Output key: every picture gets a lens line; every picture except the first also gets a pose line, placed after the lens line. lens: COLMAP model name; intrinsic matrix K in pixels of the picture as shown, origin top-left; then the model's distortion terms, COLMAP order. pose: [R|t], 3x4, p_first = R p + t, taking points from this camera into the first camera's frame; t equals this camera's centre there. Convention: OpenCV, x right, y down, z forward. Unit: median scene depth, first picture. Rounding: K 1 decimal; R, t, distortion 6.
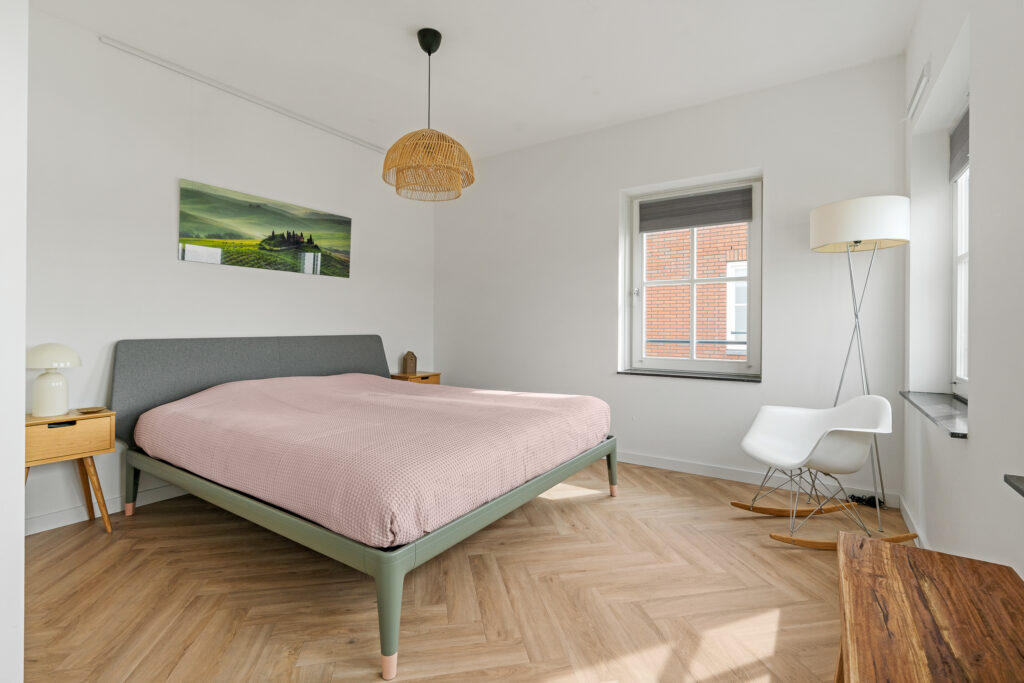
lens RADIAL K [[475.1, 0, 510.2], [0, 475.1, 324.6], [0, 0, 1]] dist [-0.002852, -0.000612]
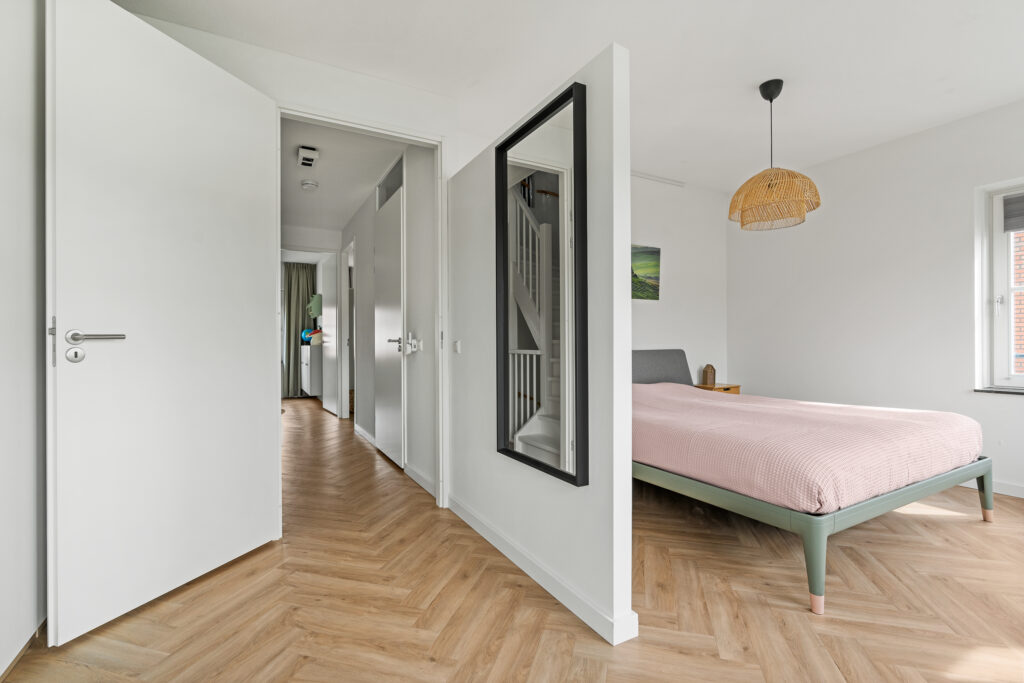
lens RADIAL K [[467.4, 0, 514.1], [0, 467.4, 338.1], [0, 0, 1]] dist [-0.001232, 0.000395]
pose [[0.889308, -0.013491, -0.457110, -0.191381], [0.012788, 0.999908, -0.004632, -0.006653], [0.457130, -0.001727, 0.889398, -0.247391]]
